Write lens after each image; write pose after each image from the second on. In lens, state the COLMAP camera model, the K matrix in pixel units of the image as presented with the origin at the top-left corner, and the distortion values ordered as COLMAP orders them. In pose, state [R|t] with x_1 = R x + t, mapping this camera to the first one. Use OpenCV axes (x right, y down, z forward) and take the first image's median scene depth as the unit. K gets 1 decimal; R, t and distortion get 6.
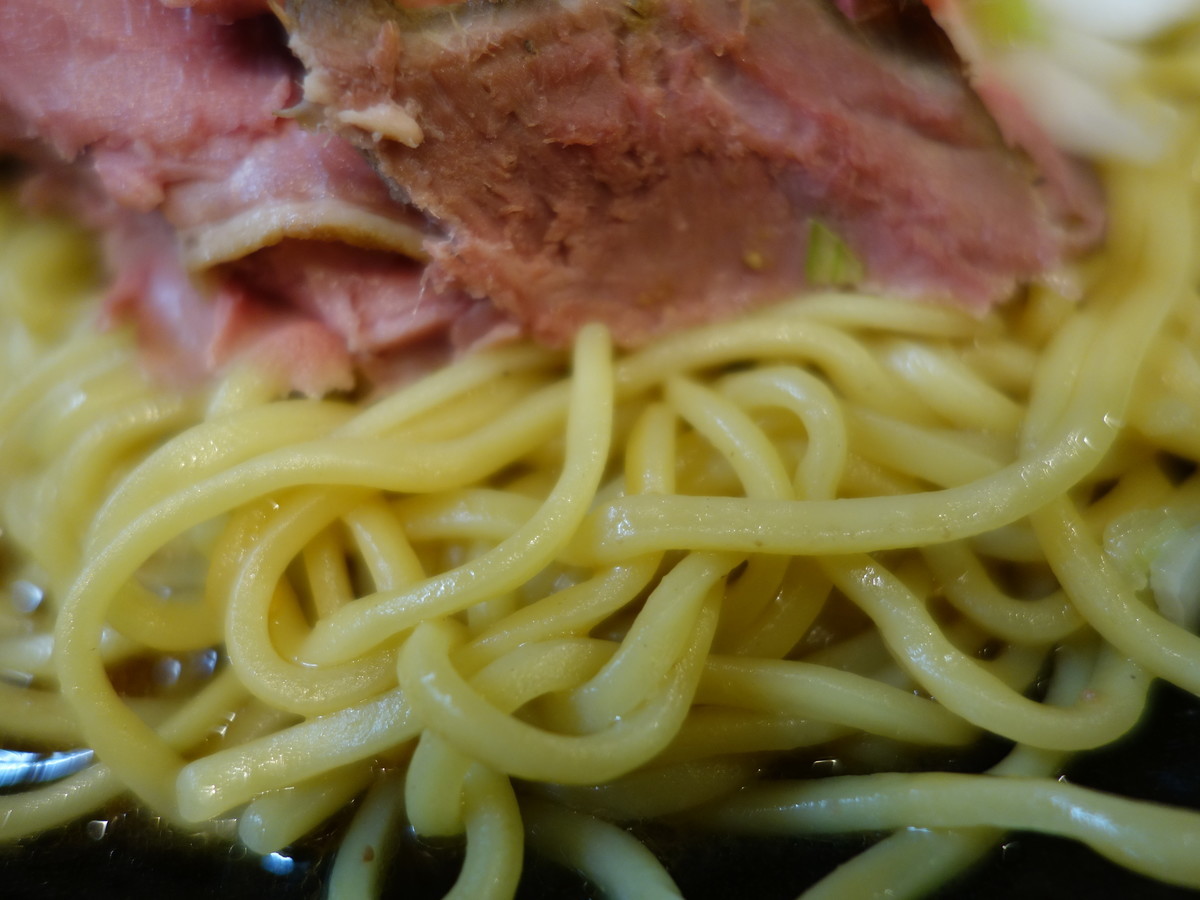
lens RADIAL K [[1051.3, 0, 601.8], [0, 1051.3, 445.1], [0, 0, 1]] dist [0.041255, -0.012539]
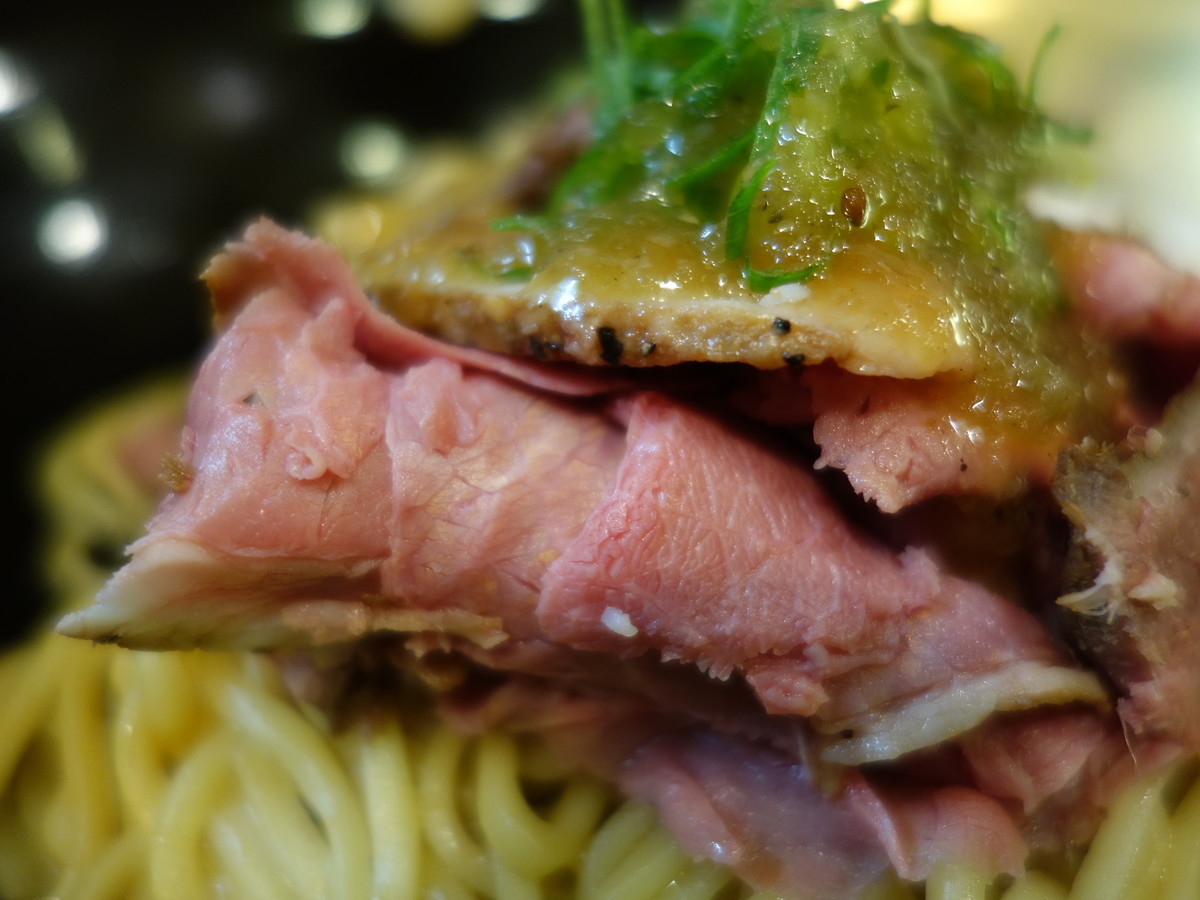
lens RADIAL K [[1051.3, 0, 606.7], [0, 1051.3, 447.2], [0, 0, 1]] dist [0.041255, -0.012539]
pose [[0.935016, -0.156723, 0.318093, -0.902518], [0.231013, 0.949773, -0.211100, -0.304658], [-0.269032, 0.270866, 0.924258, 0.132641]]
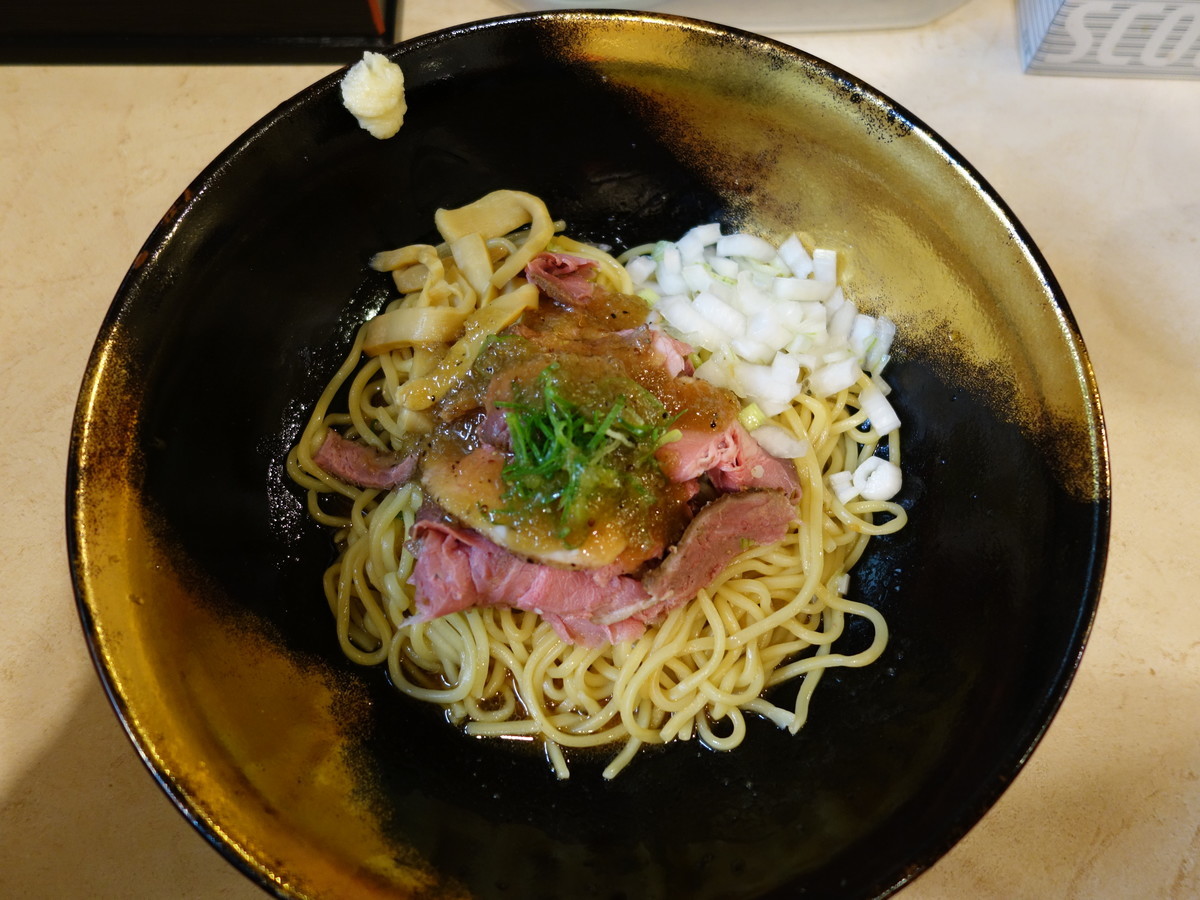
lens RADIAL K [[1051.3, 0, 600.1], [0, 1051.3, 450.5], [0, 0, 1]] dist [0.041255, -0.012539]
pose [[0.887656, -0.404838, 0.219484, -1.016061], [0.298022, 0.868359, 0.396403, -2.299941], [-0.351070, -0.286459, 0.891455, -2.247462]]
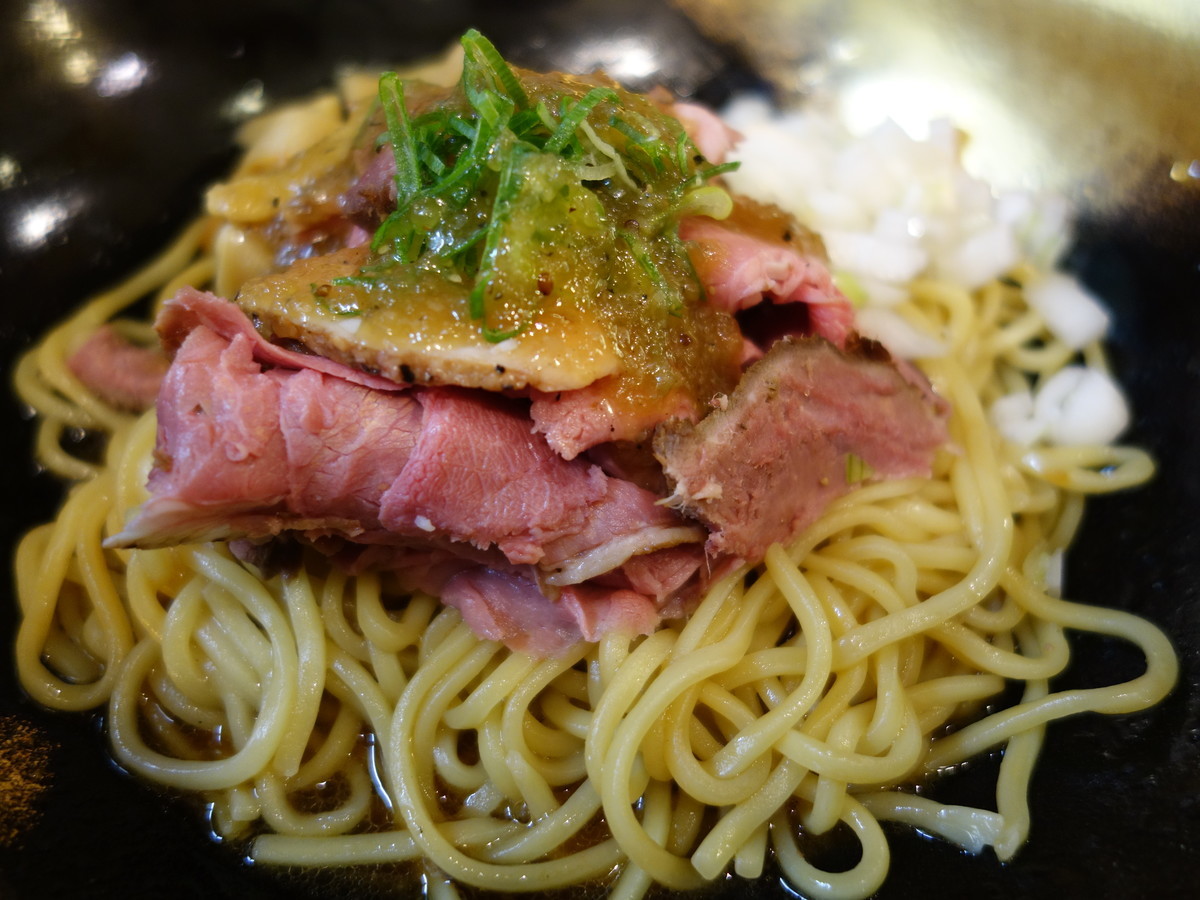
lens RADIAL K [[1051.3, 0, 597.9], [0, 1051.3, 456.7], [0, 0, 1]] dist [0.041255, -0.012539]
pose [[0.894904, -0.281977, 0.345883, -0.924897], [0.279177, 0.958424, 0.059028, -0.480295], [-0.348147, 0.043739, 0.936419, -0.661770]]
